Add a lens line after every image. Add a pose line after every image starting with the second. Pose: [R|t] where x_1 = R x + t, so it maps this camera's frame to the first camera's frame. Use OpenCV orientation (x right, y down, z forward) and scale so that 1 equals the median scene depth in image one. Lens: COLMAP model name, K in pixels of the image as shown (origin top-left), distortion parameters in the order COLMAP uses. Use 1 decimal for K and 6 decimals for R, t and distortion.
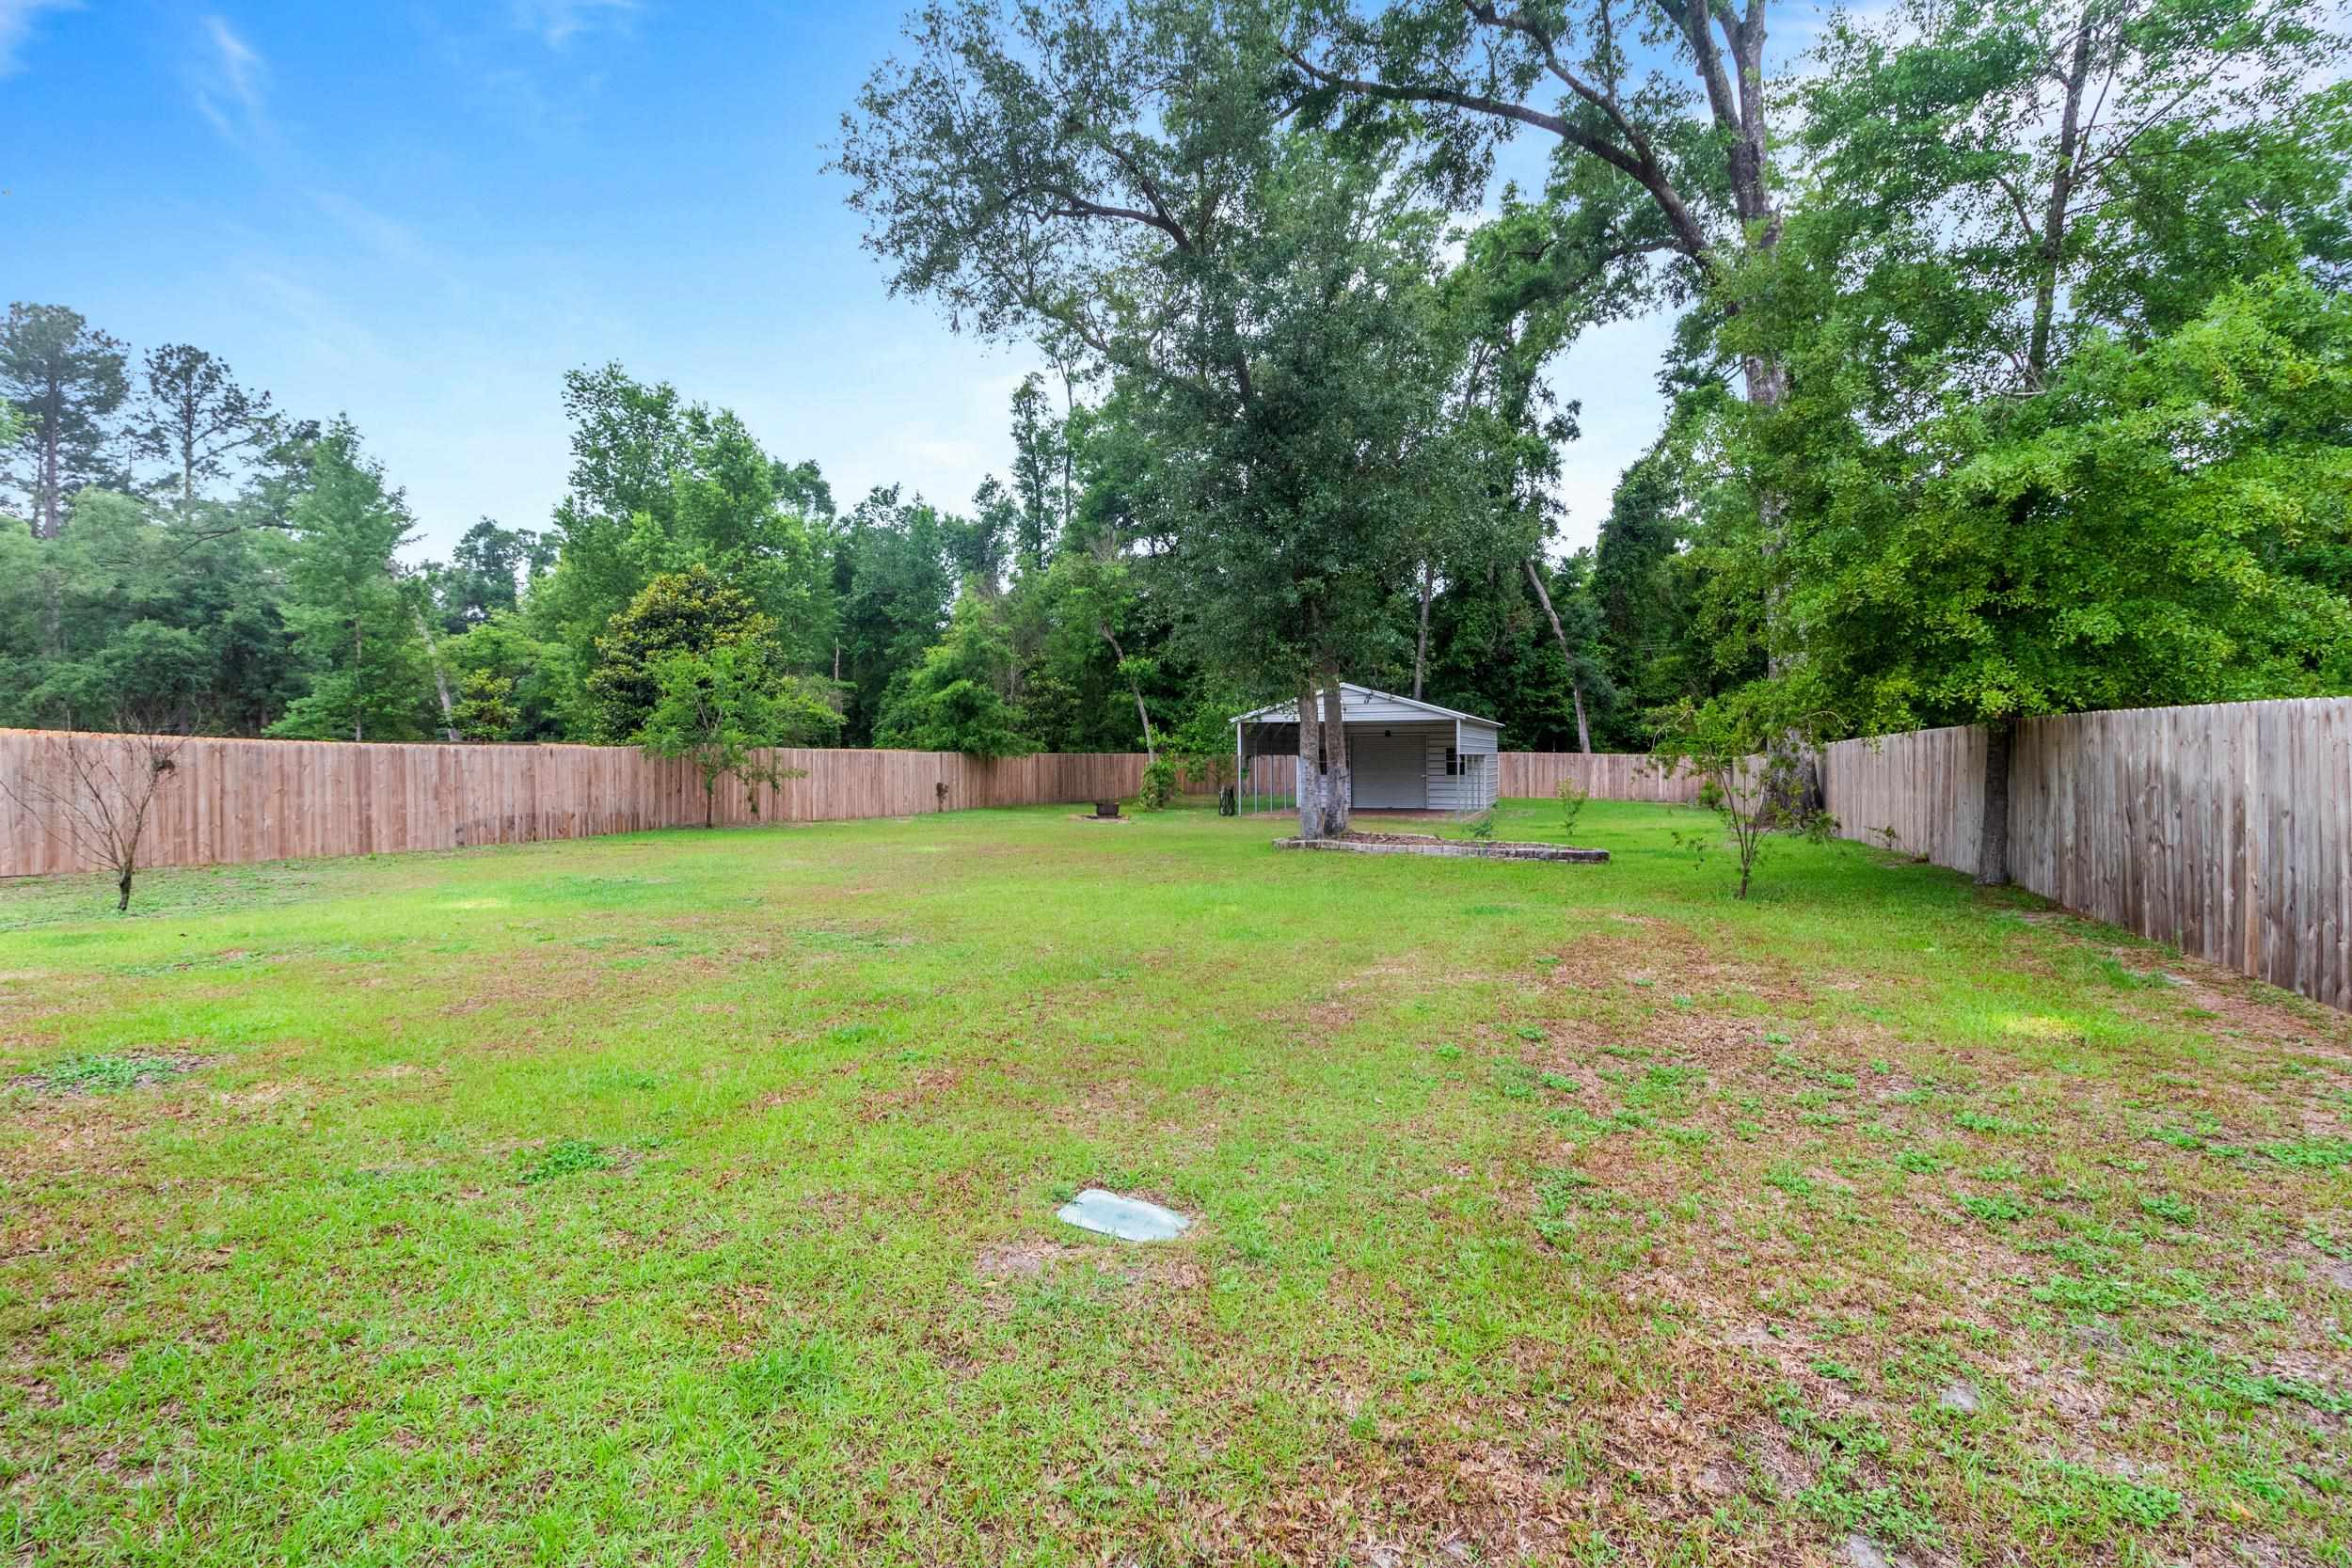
lens RADIAL K [[1100.9, 0, 1176.0], [0, 1100.9, 784.0], [0, 0, 1]] dist [0.000716, 0.000142]
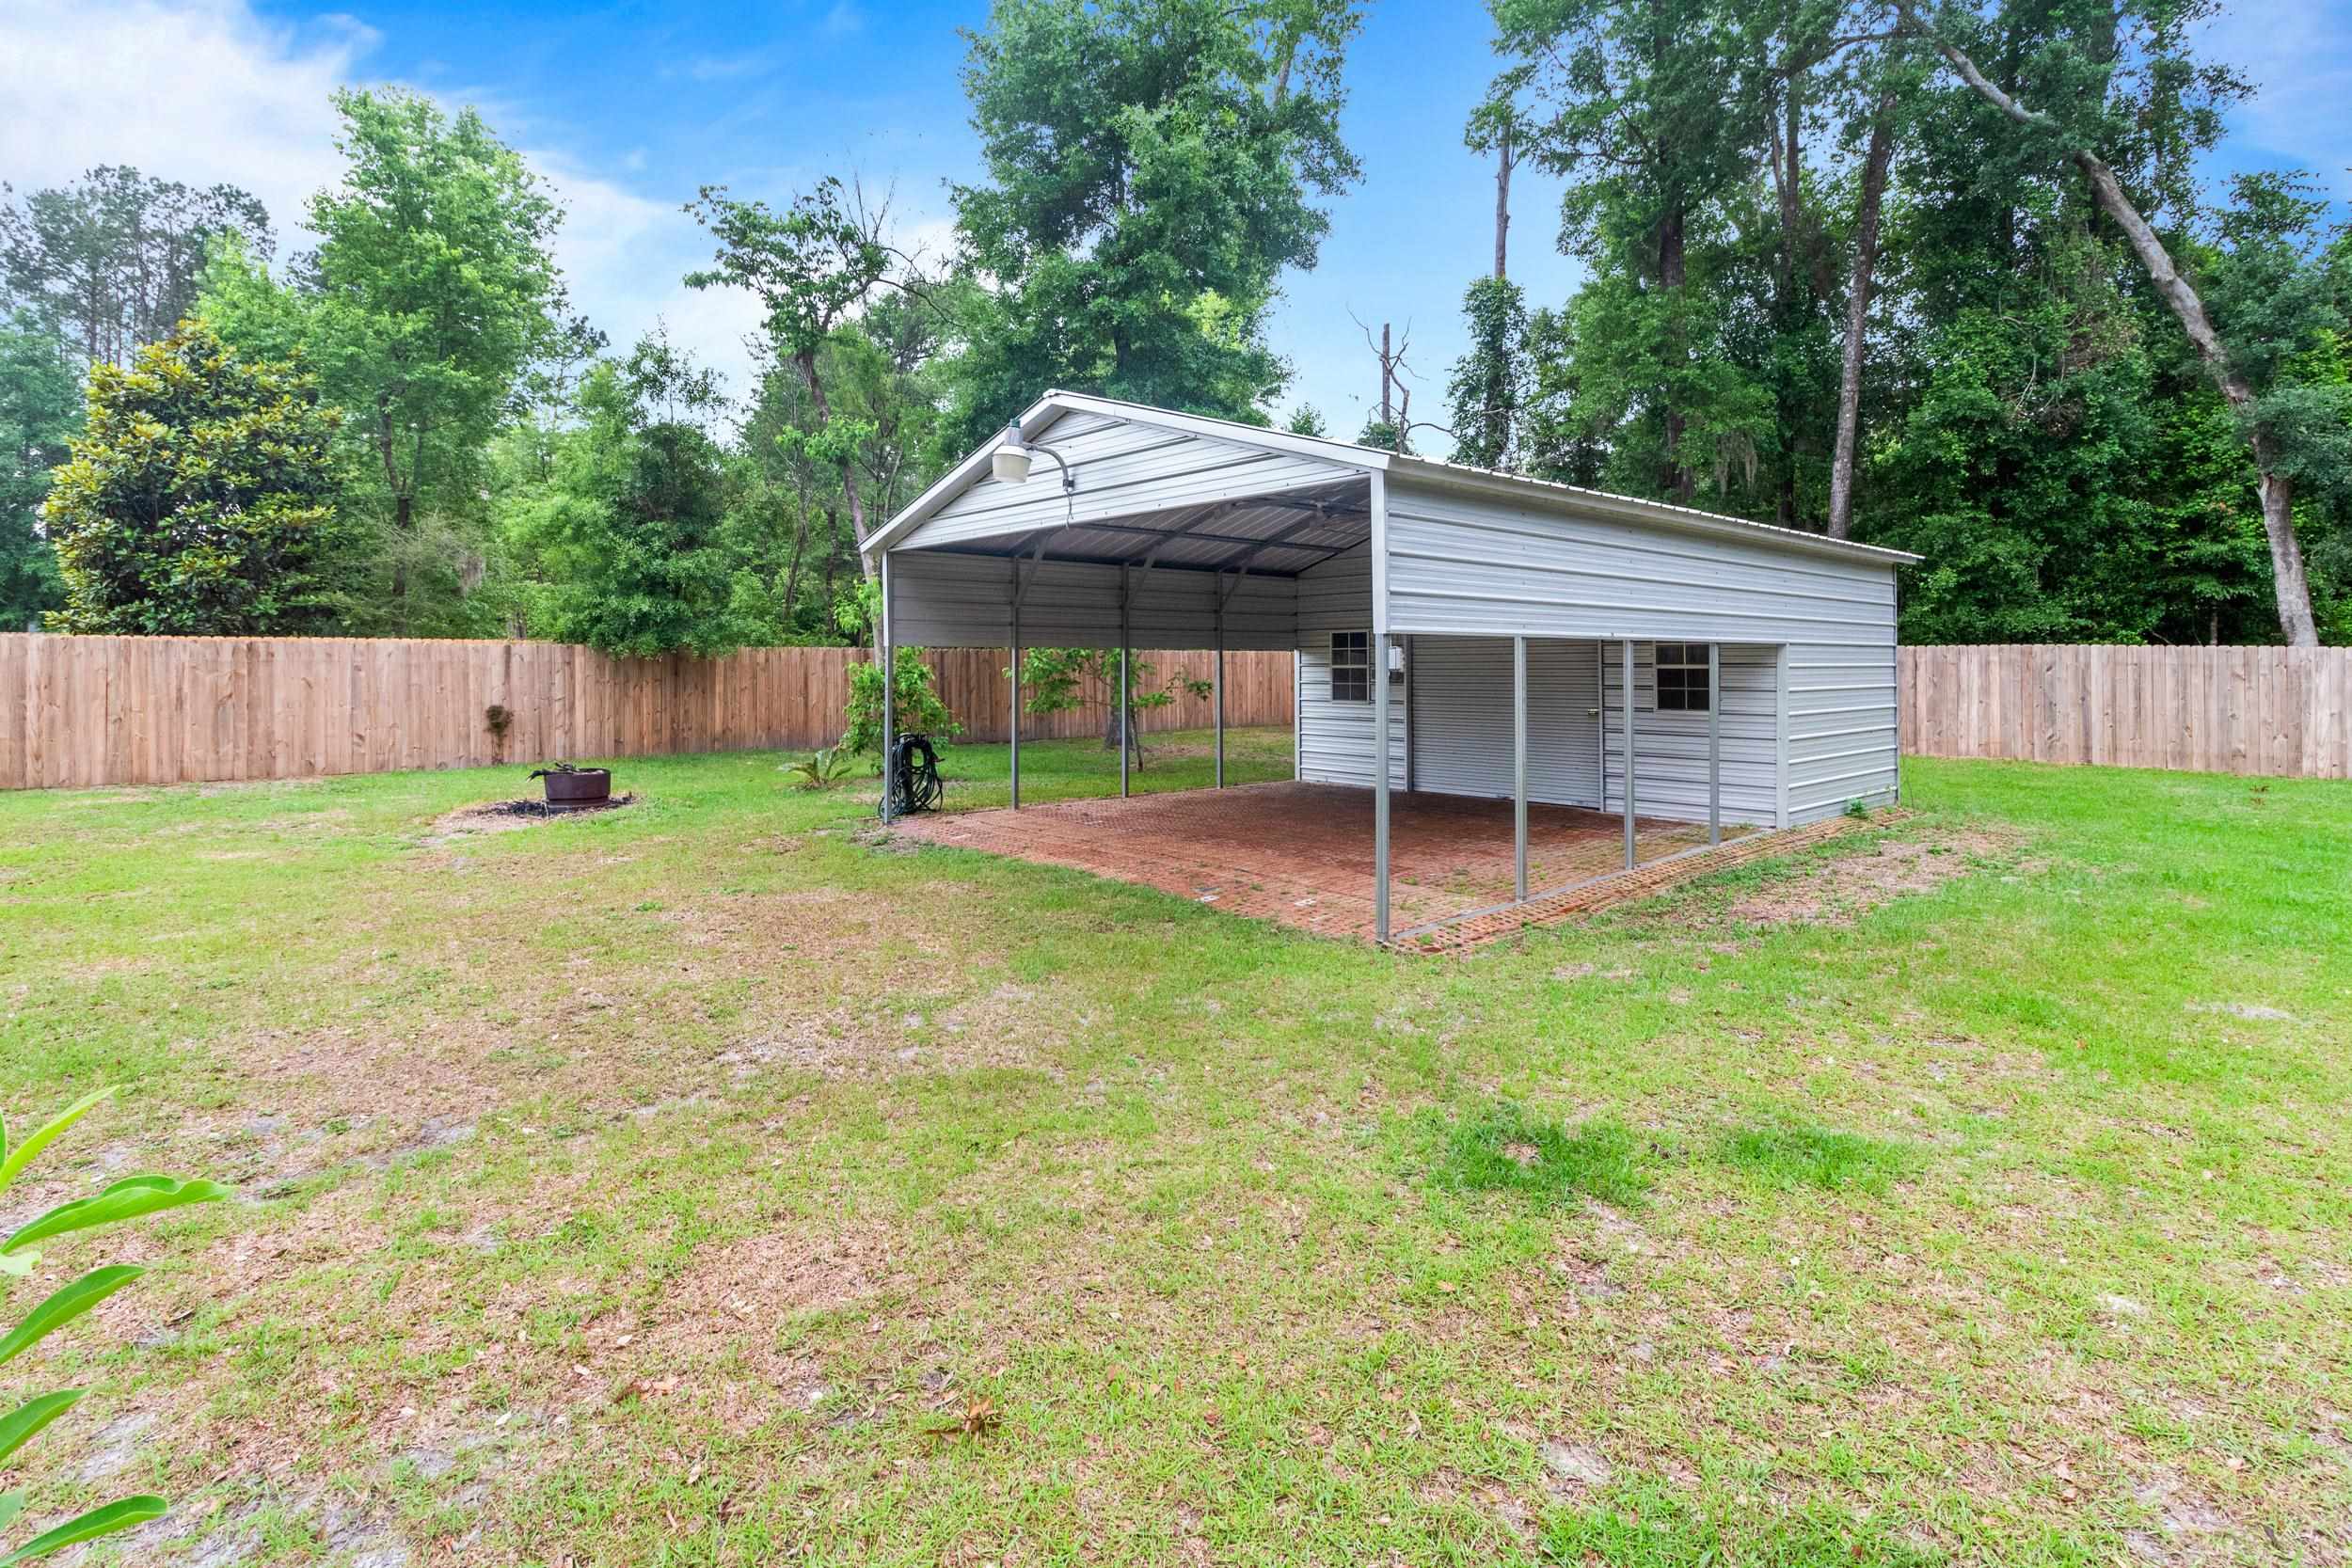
lens RADIAL K [[1110.5, 0, 1170.8], [0, 1110.5, 669.7], [0, 0, 1]] dist [0.002755, 0.000610]
pose [[0.893292, 0.005542, -0.449443, 0.199613], [-0.012323, 0.999850, -0.012163, -0.010568], [0.449308, 0.016404, 0.893226, 0.487477]]
